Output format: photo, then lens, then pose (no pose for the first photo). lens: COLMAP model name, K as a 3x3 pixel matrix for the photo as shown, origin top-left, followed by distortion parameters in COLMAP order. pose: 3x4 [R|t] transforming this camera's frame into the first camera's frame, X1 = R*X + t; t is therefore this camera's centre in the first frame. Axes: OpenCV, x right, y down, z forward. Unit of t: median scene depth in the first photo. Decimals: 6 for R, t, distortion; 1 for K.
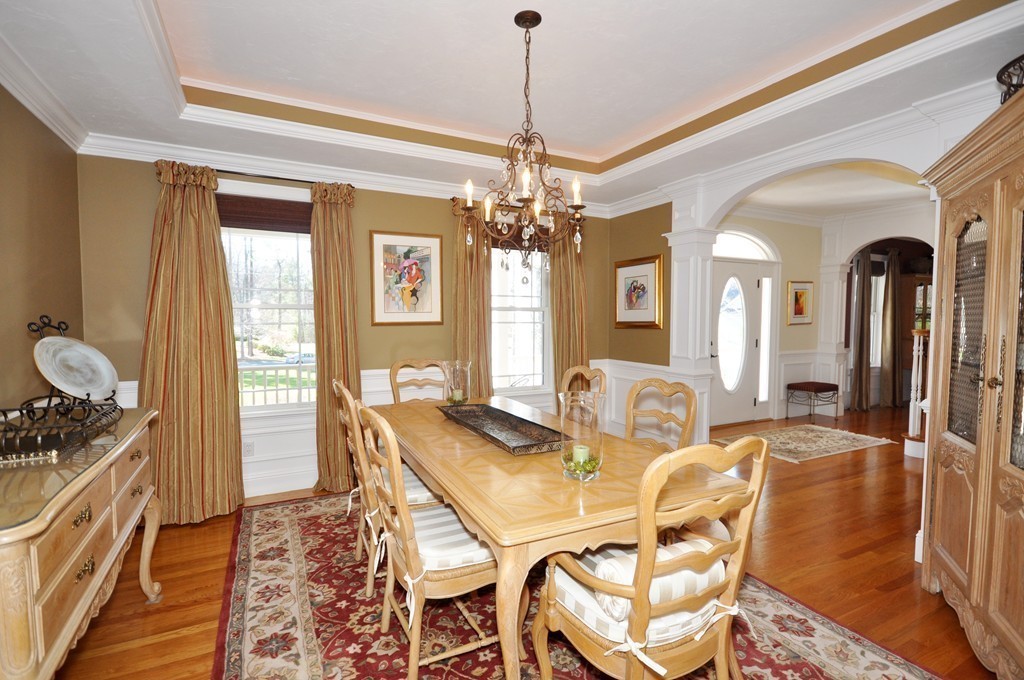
lens RADIAL K [[470.6, 0, 518.6], [0, 470.6, 346.8], [0, 0, 1]] dist [0.020819, 0.000301]
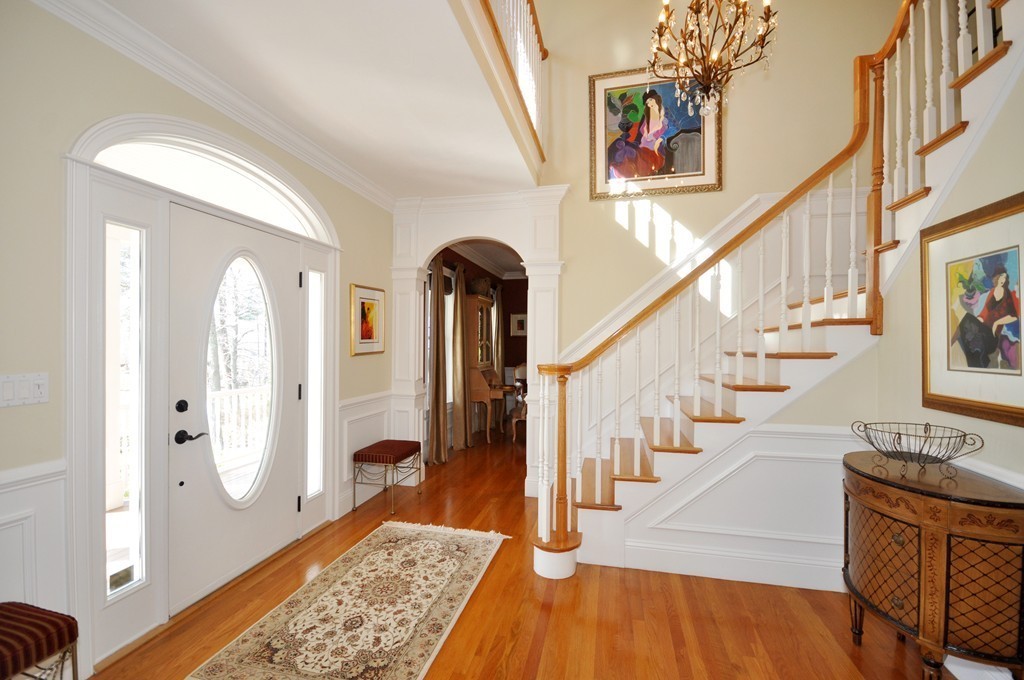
lens RADIAL K [[461.3, 0, 512.0], [0, 461.3, 340.0], [0, 0, 1]] dist [0.009137, 0.000230]
pose [[0.653835, 0.008890, 0.756585, 0.251963], [0.041246, 0.998025, -0.047372, -0.029247], [-0.755512, 0.062180, 0.652177, 0.453269]]
